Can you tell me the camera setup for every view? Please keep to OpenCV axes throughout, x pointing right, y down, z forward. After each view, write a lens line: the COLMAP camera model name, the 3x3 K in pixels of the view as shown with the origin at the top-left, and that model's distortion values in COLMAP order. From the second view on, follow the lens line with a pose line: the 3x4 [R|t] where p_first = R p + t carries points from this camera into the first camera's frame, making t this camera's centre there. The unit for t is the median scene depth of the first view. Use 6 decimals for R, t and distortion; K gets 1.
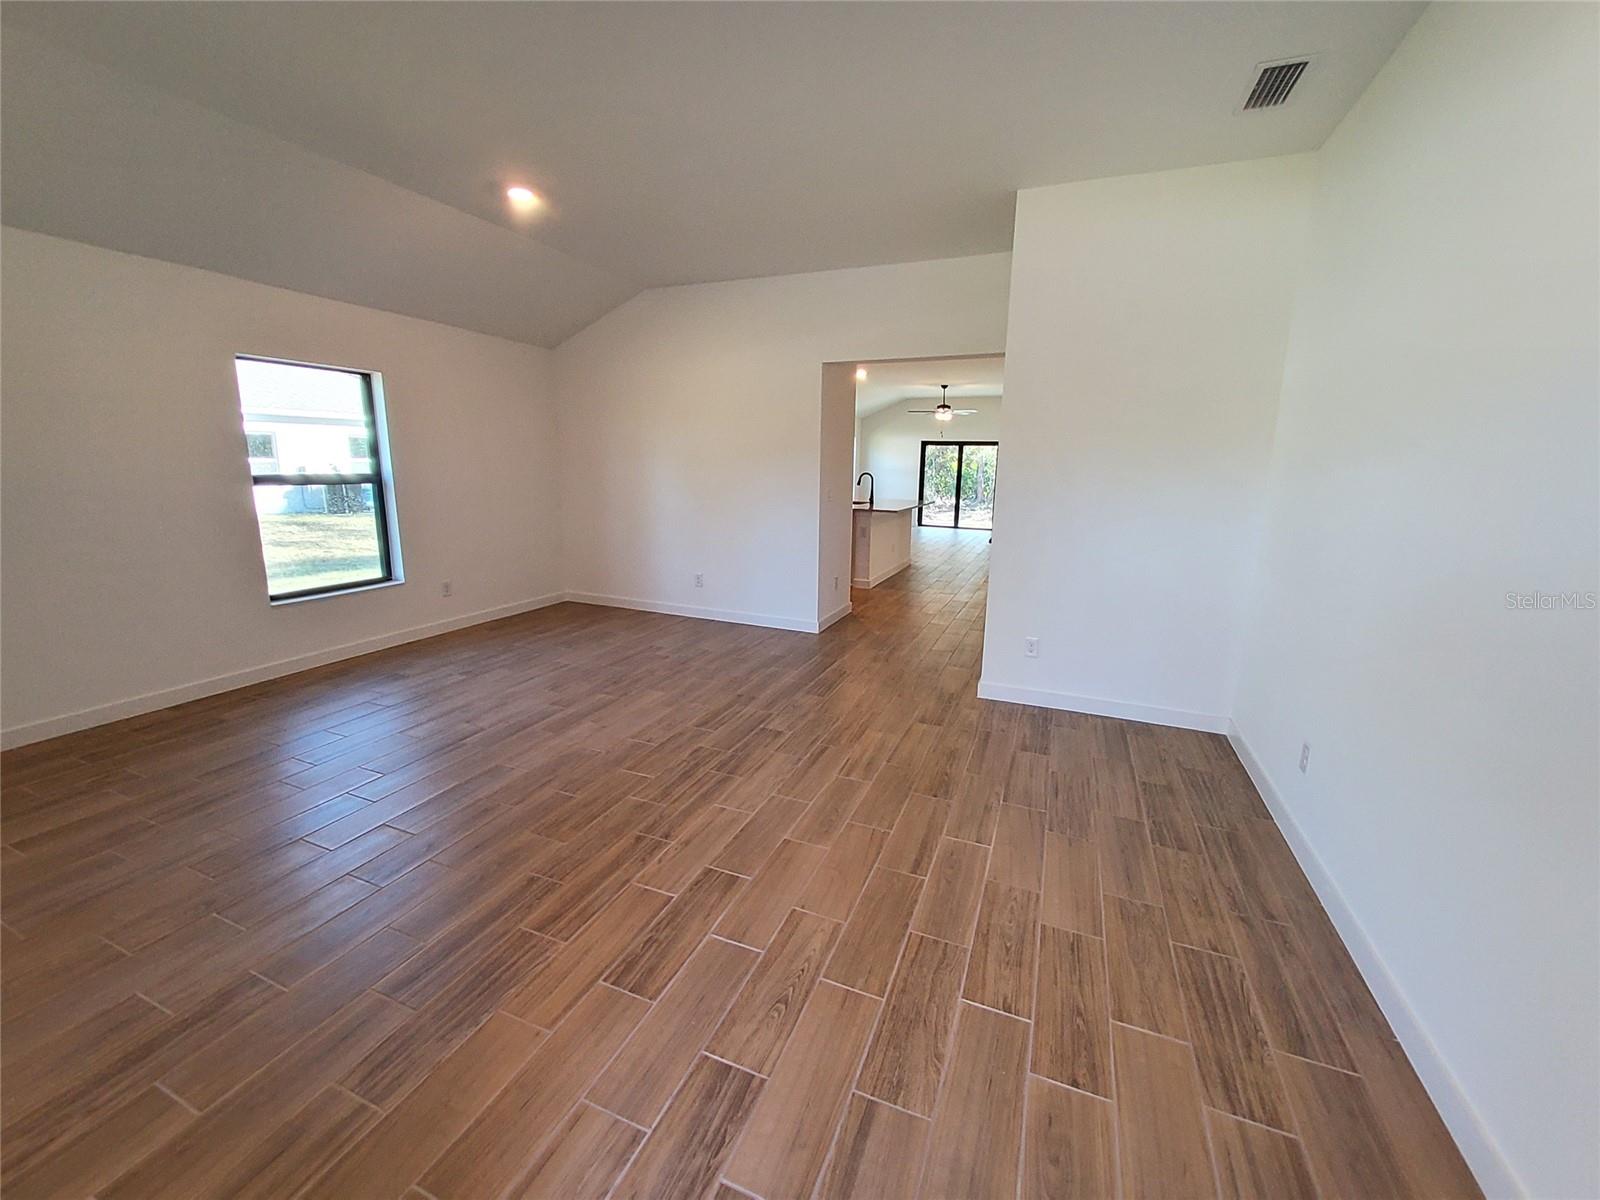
lens RADIAL K [[635.4, 0, 803.2], [0, 635.4, 587.5], [0, 0, 1]] dist [-0.009047, -0.000170]
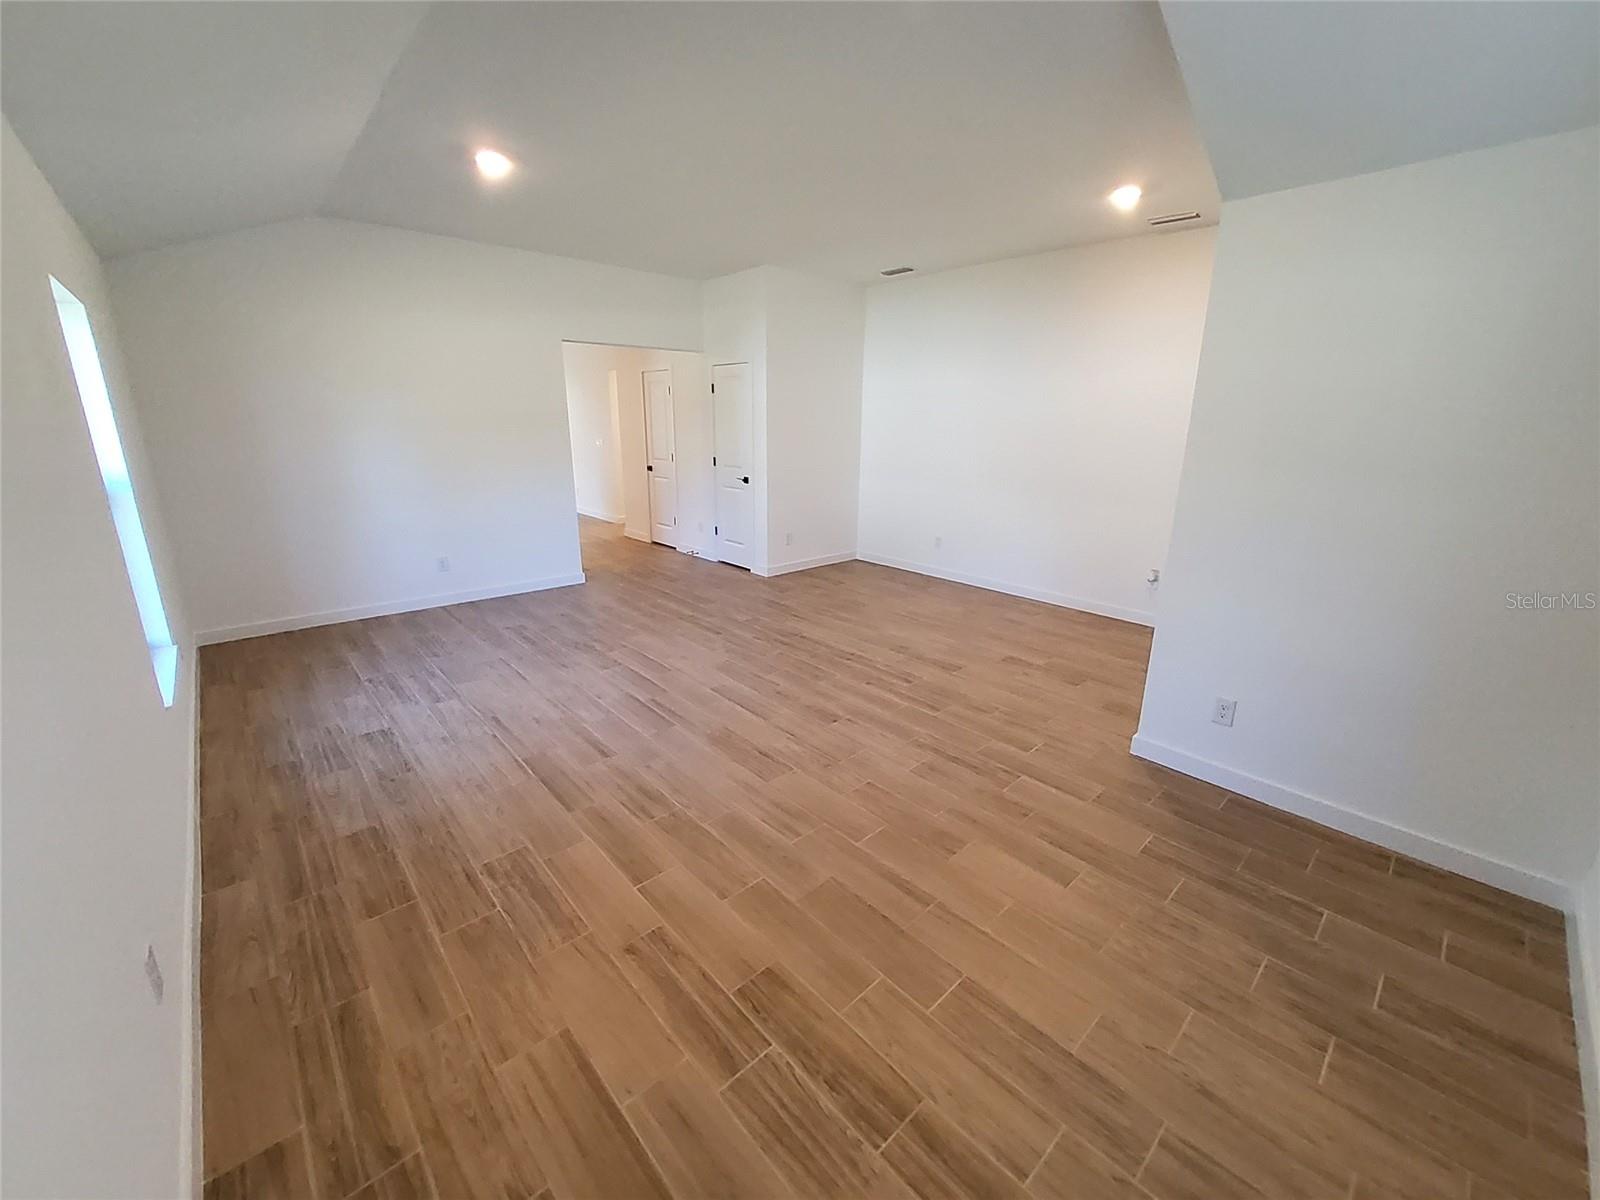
lens RADIAL K [[635.4, 0, 803.2], [0, 635.4, 587.5], [0, 0, 1]] dist [-0.009047, -0.000170]
pose [[0.414247, -0.244476, 0.876716, -1.245266], [0.165638, 0.967414, 0.191504, -0.110695], [-0.894966, 0.065887, 0.441243, 0.214178]]
